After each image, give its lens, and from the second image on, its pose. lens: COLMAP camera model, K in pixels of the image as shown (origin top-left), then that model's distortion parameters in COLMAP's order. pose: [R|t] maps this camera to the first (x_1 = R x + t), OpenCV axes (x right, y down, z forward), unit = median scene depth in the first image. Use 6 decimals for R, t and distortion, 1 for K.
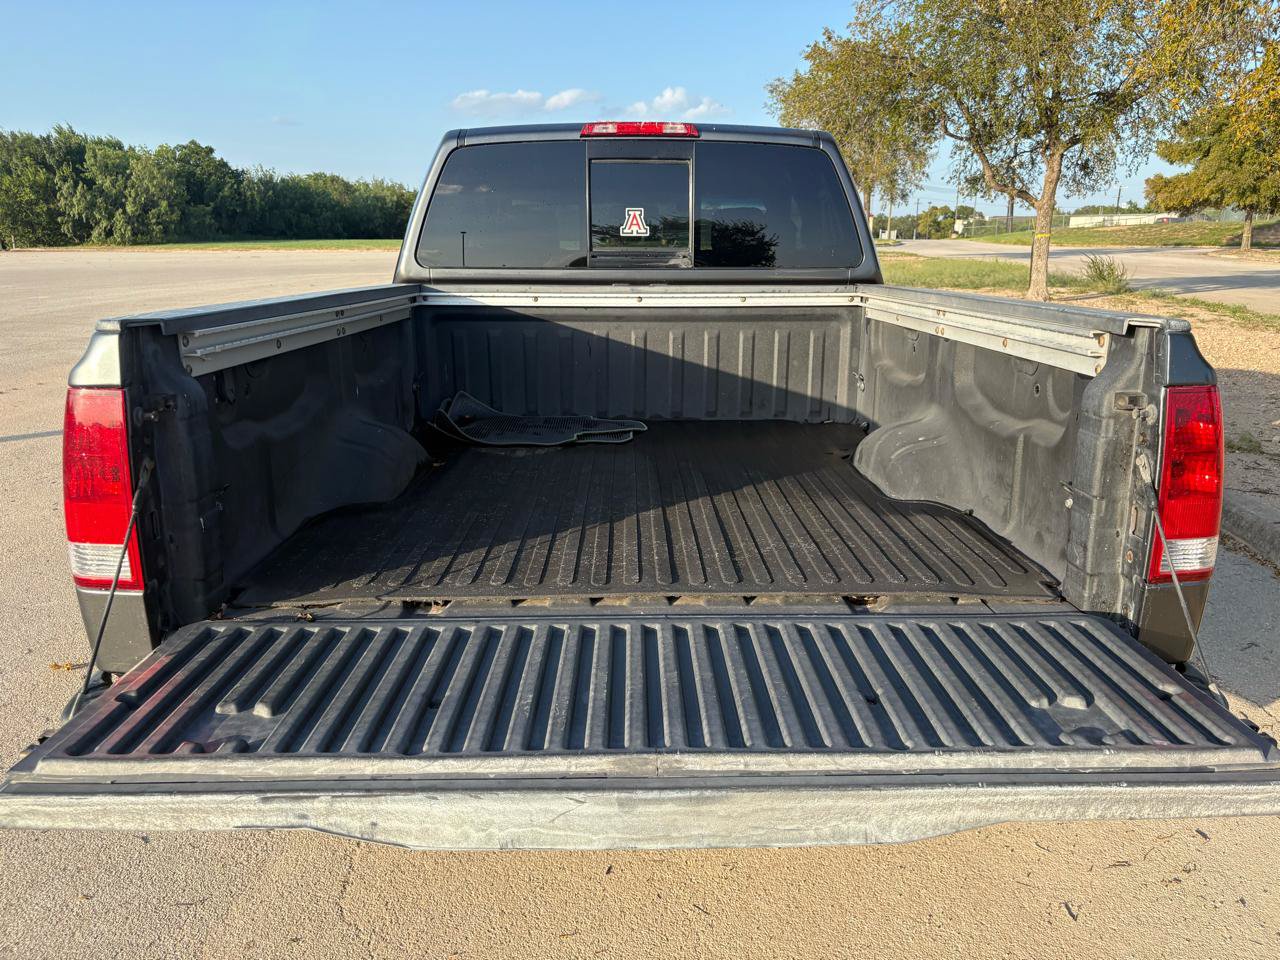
lens RADIAL K [[974.0, 0, 640.0], [0, 974.0, 480.0], [0, 0, 1]] dist [0.032499, -0.048593]
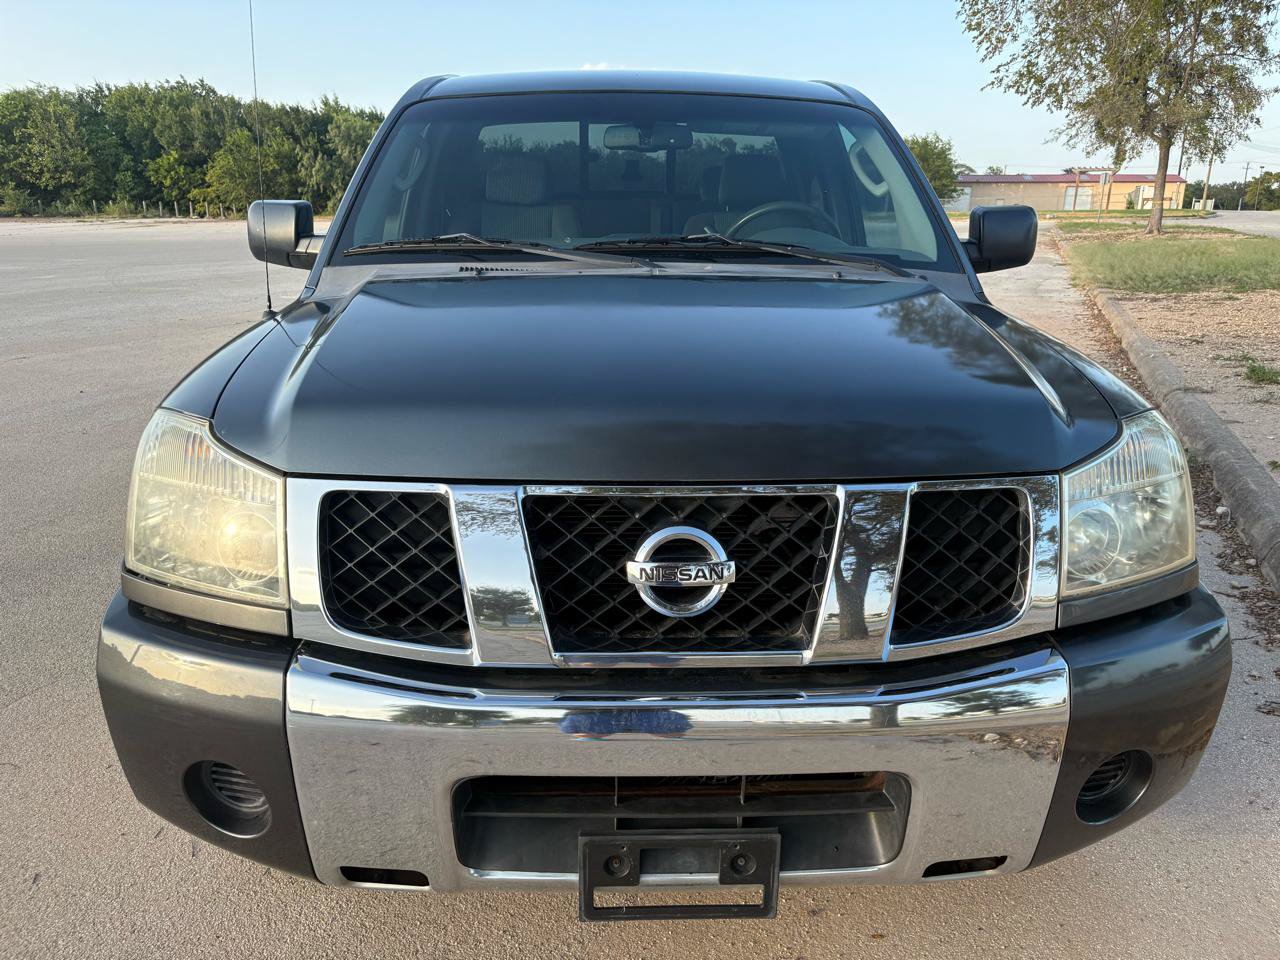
lens RADIAL K [[974.0, 0, 640.0], [0, 974.0, 480.0], [0, 0, 1]] dist [0.032499, -0.048593]
pose [[0.964256, 0.071861, -0.255040, 0.031166], [-0.064753, 0.997246, 0.036171, -0.023780], [0.256937, -0.018363, 0.966254, 0.098504]]
